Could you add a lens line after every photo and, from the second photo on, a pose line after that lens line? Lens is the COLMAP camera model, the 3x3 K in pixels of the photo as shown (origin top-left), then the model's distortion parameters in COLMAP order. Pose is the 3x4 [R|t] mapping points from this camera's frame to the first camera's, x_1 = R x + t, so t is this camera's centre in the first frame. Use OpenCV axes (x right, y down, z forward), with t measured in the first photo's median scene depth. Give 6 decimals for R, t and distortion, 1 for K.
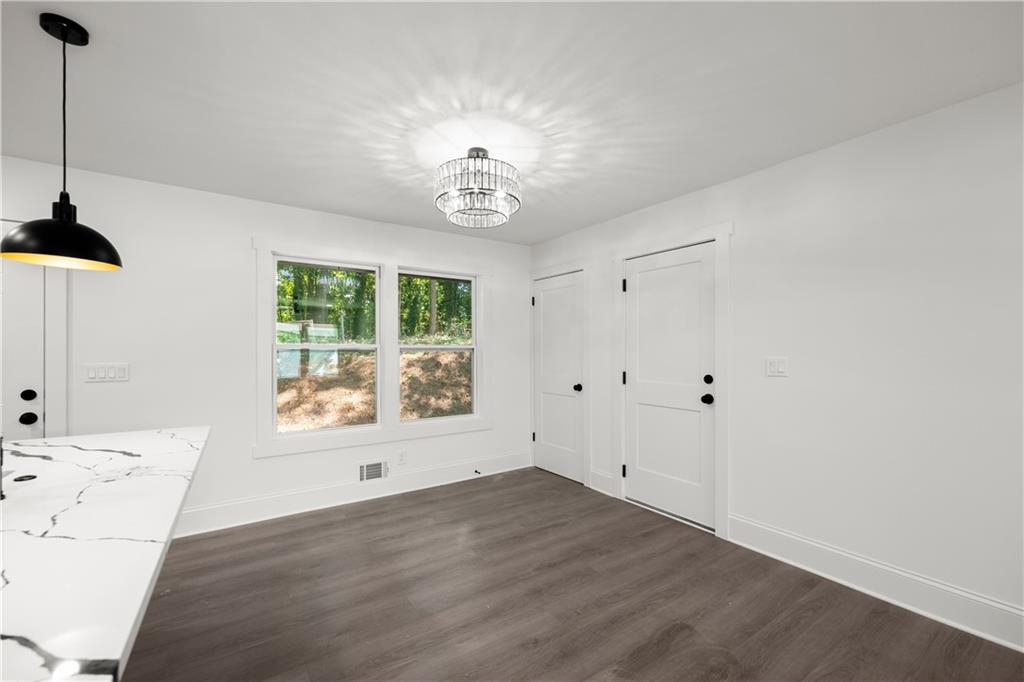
lens RADIAL K [[421.2, 0, 511.4], [0, 421.2, 350.0], [0, 0, 1]] dist [0.000542, -0.000053]
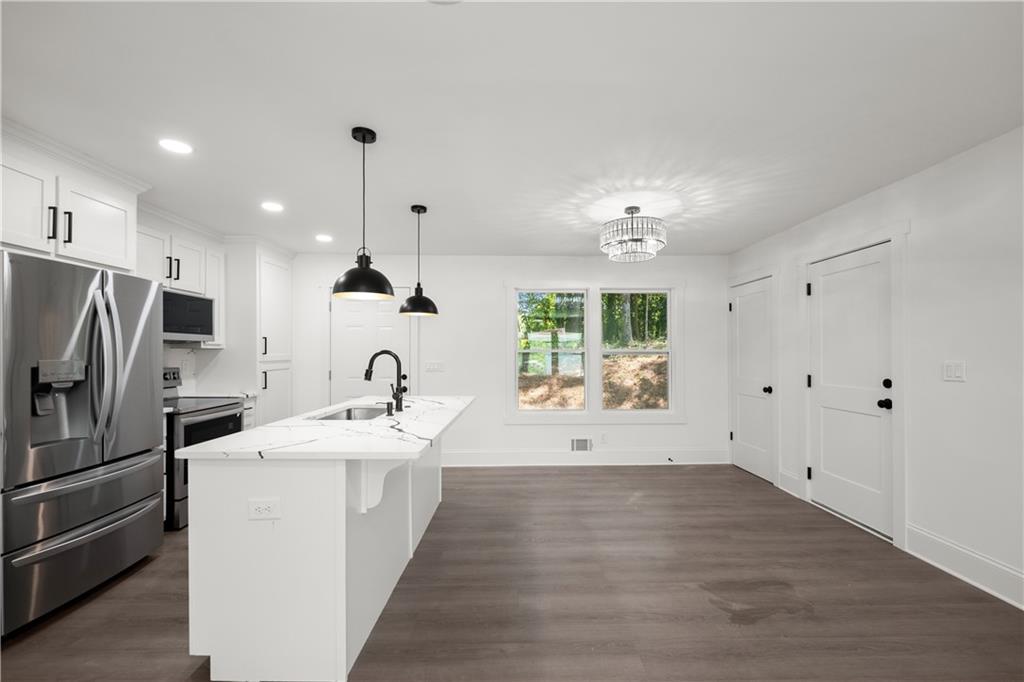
lens RADIAL K [[425.7, 0, 514.4], [0, 425.7, 350.7], [0, 0, 1]] dist [-0.000228, -0.000197]
pose [[0.834180, -0.005220, -0.551468, 0.248495], [0.001392, 0.999972, -0.007361, 0.000082], [0.551491, 0.005373, 0.834163, -0.247618]]
